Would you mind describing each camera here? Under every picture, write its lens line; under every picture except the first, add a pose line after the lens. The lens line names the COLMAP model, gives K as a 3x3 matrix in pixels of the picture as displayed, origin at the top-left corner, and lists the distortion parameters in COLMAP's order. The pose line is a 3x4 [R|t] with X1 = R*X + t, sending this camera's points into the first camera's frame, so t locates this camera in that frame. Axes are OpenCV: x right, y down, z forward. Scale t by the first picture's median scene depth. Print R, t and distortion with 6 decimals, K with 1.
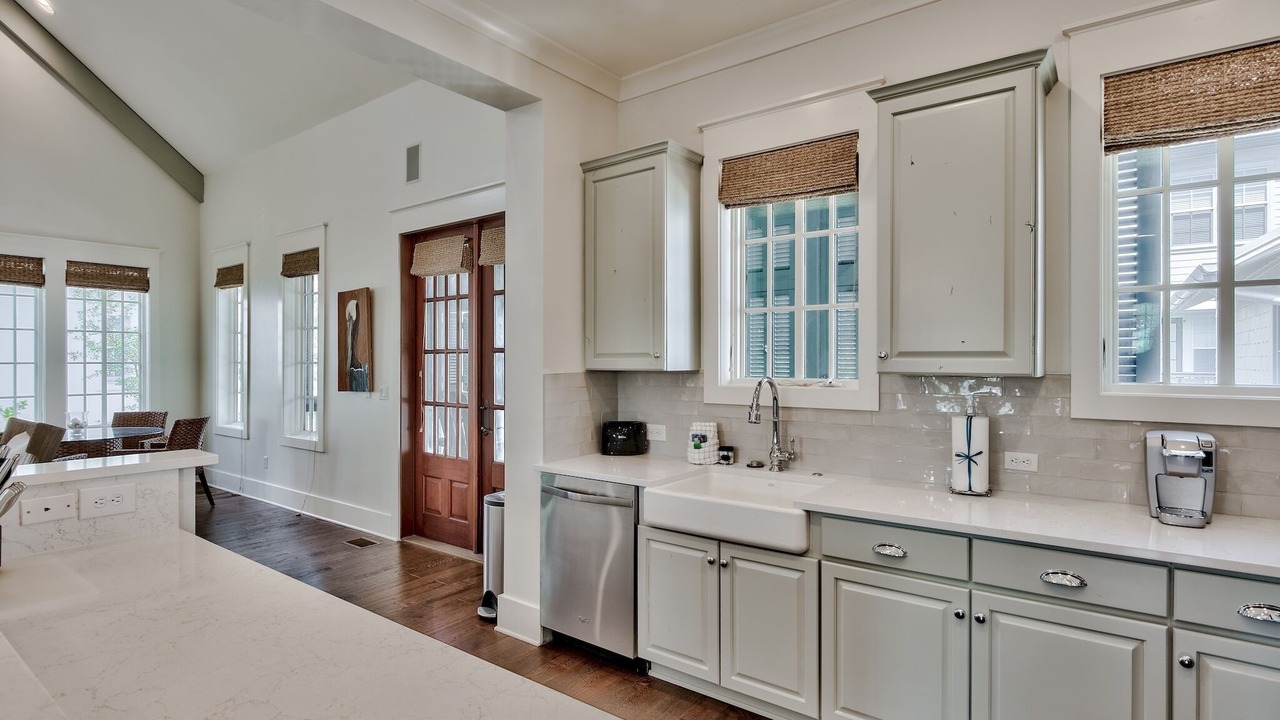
lens RADIAL K [[639.0, 0, 640.0], [0, 639.0, 360.0], [0, 0, 1]] dist [0.000282, 0.000120]
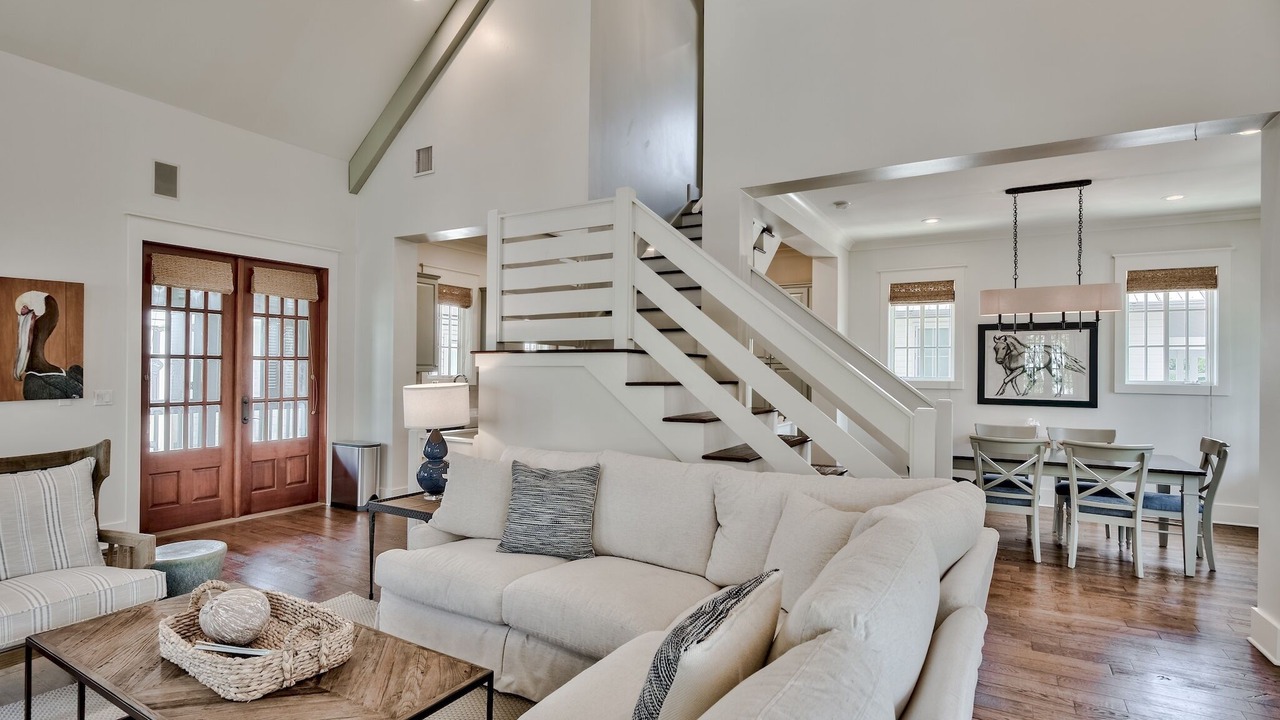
lens RADIAL K [[639.0, 0, 640.0], [0, 639.0, 360.0], [0, 0, 1]] dist [0.000282, 0.000120]
pose [[-0.101505, 0.015463, 0.994715, -1.493842], [-0.004574, 0.999861, -0.016010, 0.006810], [-0.994825, -0.006175, -0.101420, 0.317766]]
